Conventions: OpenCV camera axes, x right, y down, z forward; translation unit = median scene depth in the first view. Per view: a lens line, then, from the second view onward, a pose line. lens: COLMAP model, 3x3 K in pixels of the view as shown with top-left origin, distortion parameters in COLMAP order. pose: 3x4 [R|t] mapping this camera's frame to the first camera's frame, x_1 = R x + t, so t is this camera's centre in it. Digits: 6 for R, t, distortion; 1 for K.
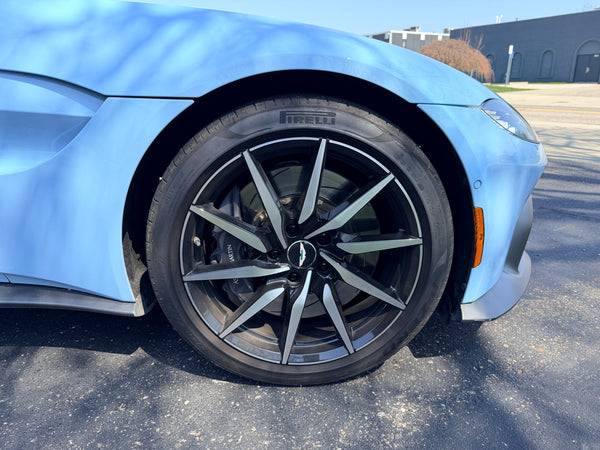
lens RADIAL K [[424.6, 0, 299.6], [0, 424.6, 225.8], [0, 0, 1]] dist [0.037533, -0.043597]
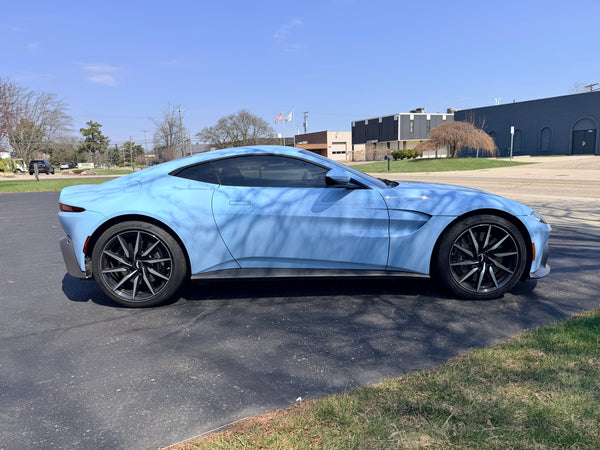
lens RADIAL K [[424.6, 0, 300.2], [0, 424.6, 239.0], [0, 0, 1]] dist [0.037533, -0.043597]
pose [[0.999476, -0.026293, -0.018887, -0.208353], [0.023530, 0.990703, -0.133991, 0.051216], [0.022234, 0.133476, 0.990803, -0.369578]]
